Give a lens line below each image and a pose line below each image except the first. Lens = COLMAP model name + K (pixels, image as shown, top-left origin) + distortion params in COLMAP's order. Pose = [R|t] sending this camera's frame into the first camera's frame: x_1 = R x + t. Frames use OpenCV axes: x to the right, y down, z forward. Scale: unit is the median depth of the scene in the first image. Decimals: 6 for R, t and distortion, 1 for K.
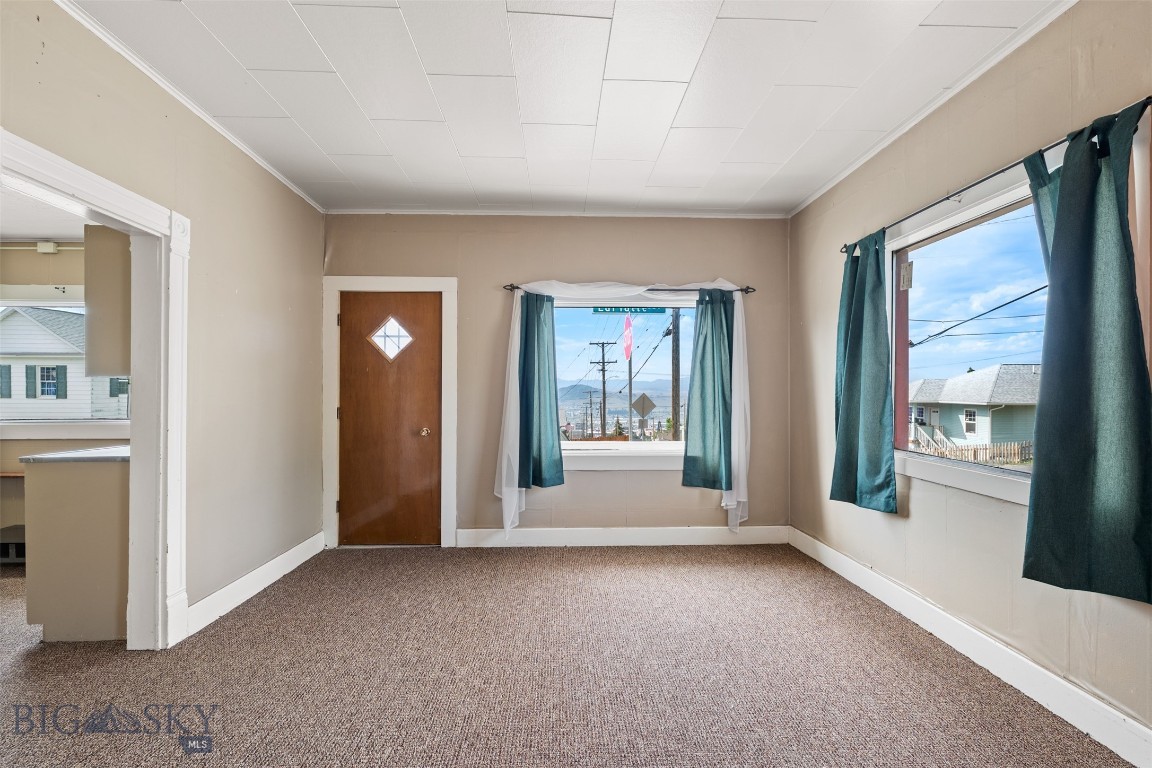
lens RADIAL K [[516.0, 0, 577.4], [0, 516.0, 388.6], [0, 0, 1]] dist [-0.001199, 0.000184]
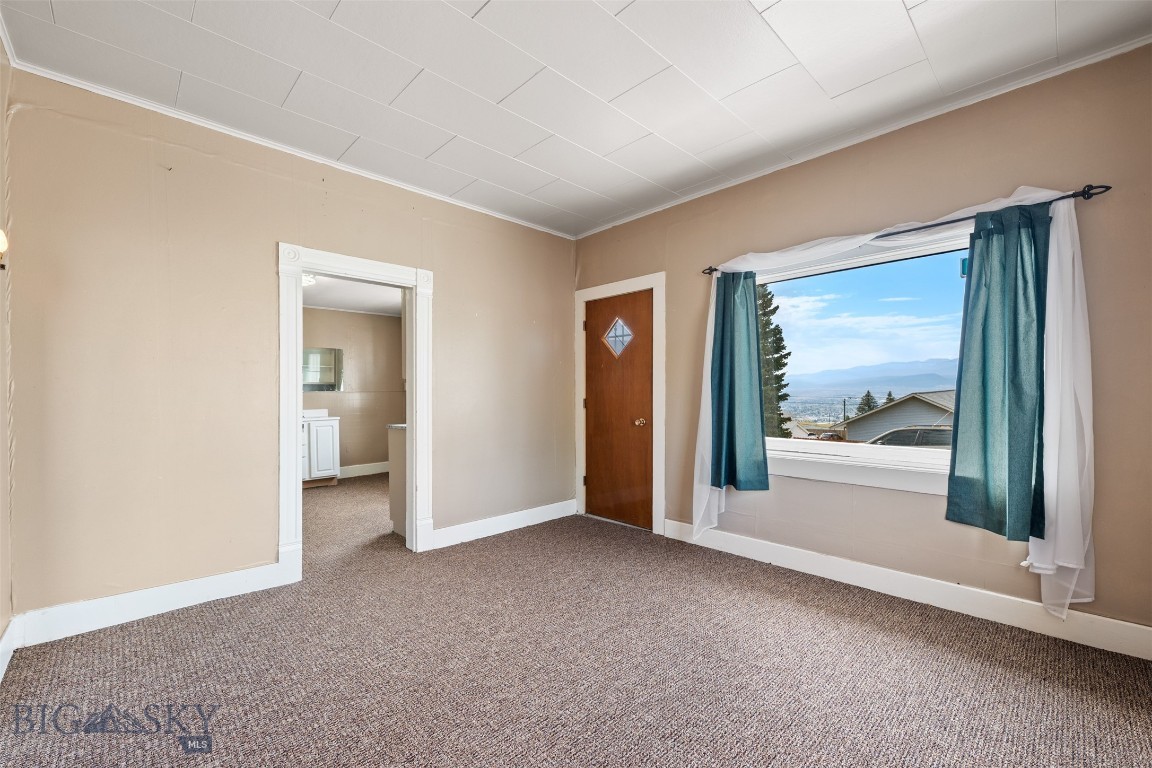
lens RADIAL K [[476.0, 0, 575.4], [0, 476.0, 390.5], [0, 0, 1]] dist [-0.000644, -0.000015]
pose [[0.664186, -0.007785, -0.747527, 0.353215], [0.017756, 0.999828, 0.005364, 0.011043], [0.747356, -0.016836, 0.664210, 0.246482]]
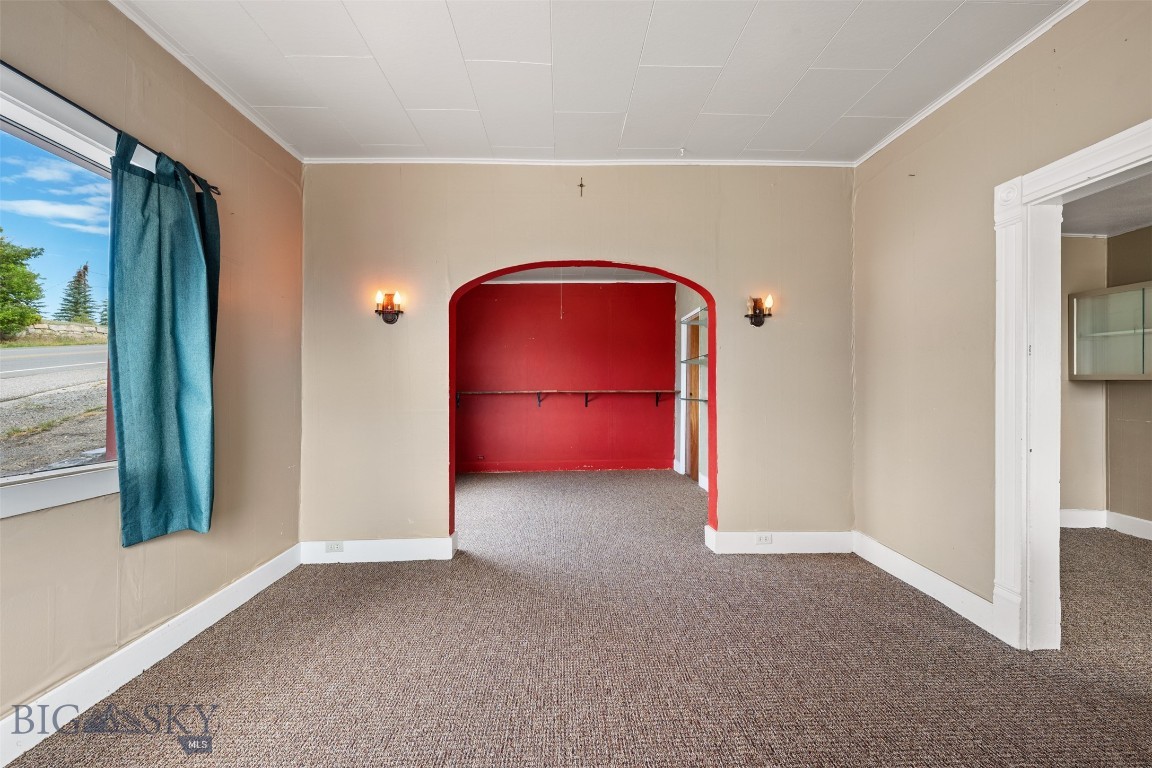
lens RADIAL K [[467.1, 0, 576.0], [0, 467.1, 384.0], [0, 0, 1]] dist [-0.001096, 0.000034]
pose [[-0.999890, -0.001104, 0.014789, 0.003389], [-0.001307, 0.999904, -0.013758, 0.018319], [-0.014772, -0.013776, -0.999796, 0.920059]]
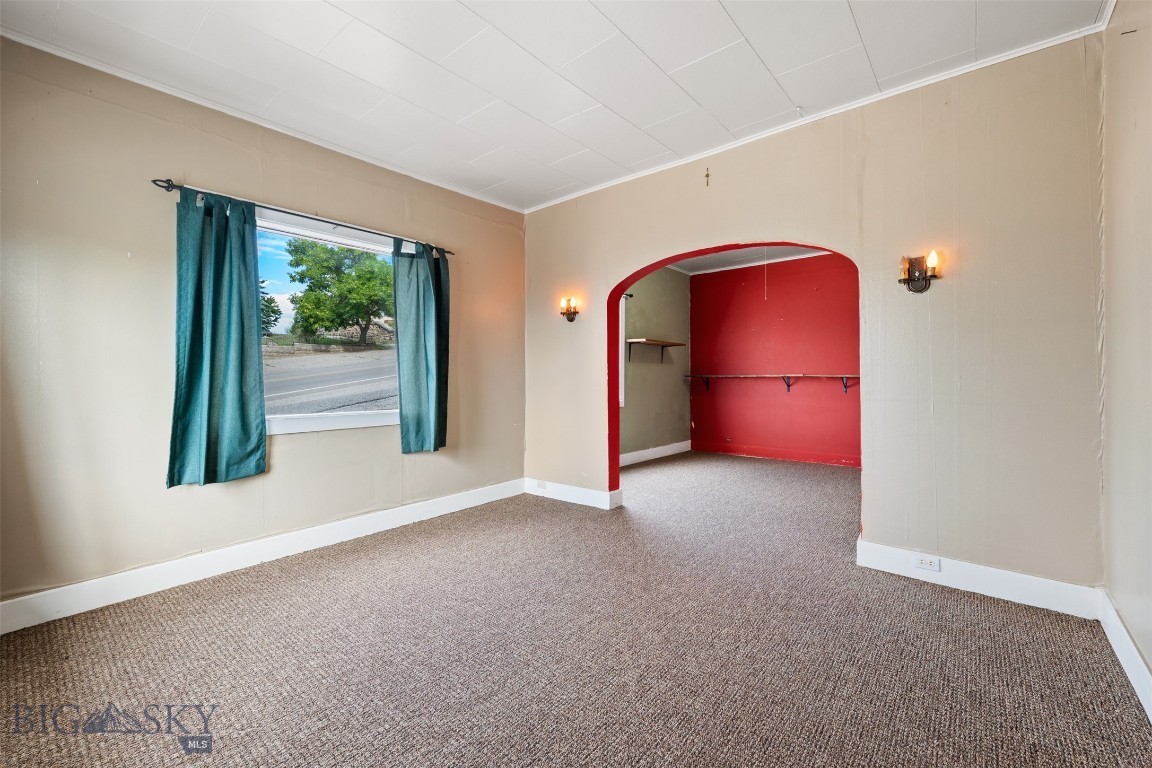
lens RADIAL K [[468.0, 0, 575.0], [0, 468.0, 374.8], [0, 0, 1]] dist [-0.000408, 0.000009]
pose [[-0.738438, -0.006383, 0.674291, -0.371881], [-0.006395, 0.999977, 0.002462, 0.020577], [-0.674291, -0.002494, -0.738462, 0.897416]]
